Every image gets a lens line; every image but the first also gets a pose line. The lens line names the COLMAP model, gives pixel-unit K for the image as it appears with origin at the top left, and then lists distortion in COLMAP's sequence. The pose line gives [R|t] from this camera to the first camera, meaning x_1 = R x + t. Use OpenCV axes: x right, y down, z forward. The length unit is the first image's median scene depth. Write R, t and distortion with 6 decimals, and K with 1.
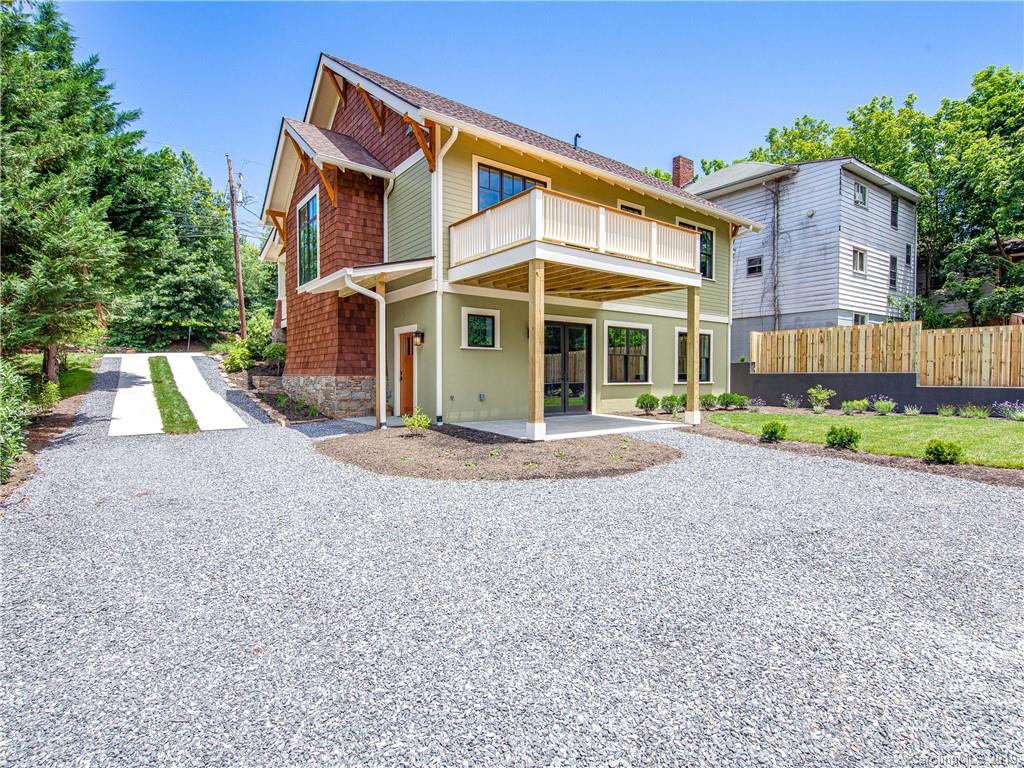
lens RADIAL K [[592.3, 0, 528.5], [0, 592.3, 385.1], [0, 0, 1]] dist [-0.001206, 0.000054]
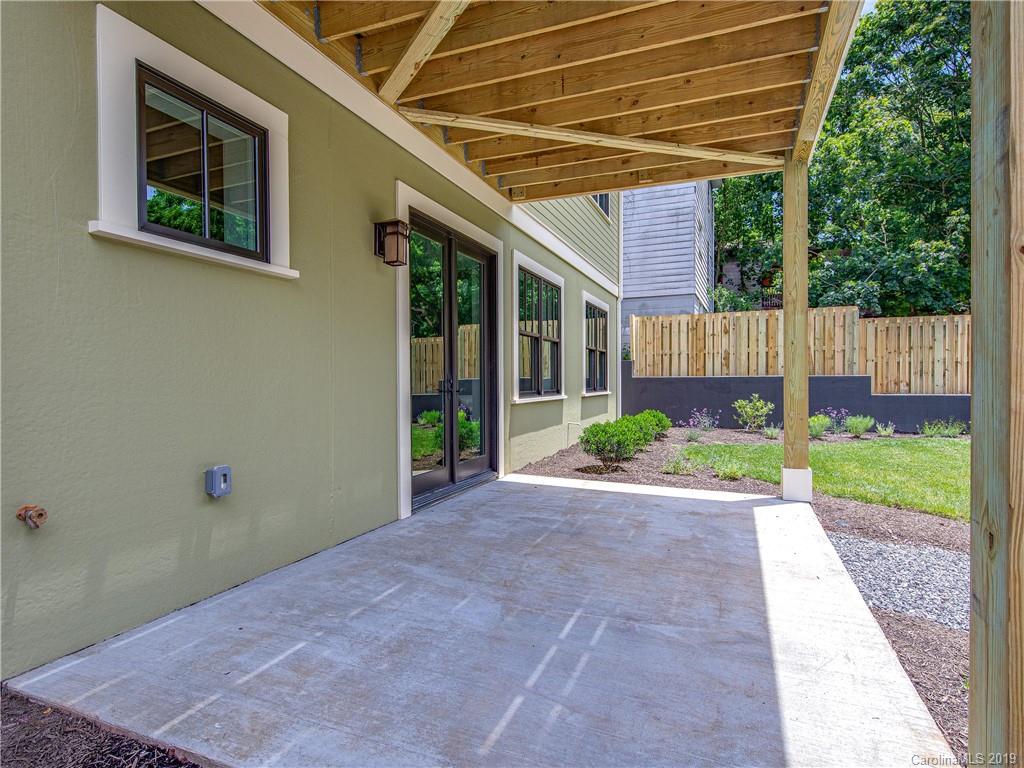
lens RADIAL K [[592.3, 0, 528.5], [0, 592.3, 385.1], [0, 0, 1]] dist [-0.001206, 0.000054]
pose [[0.864358, -0.006195, 0.502839, -0.067902], [0.011838, 0.999898, -0.008031, -0.008889], [-0.502738, 0.012895, 0.864343, 0.584249]]
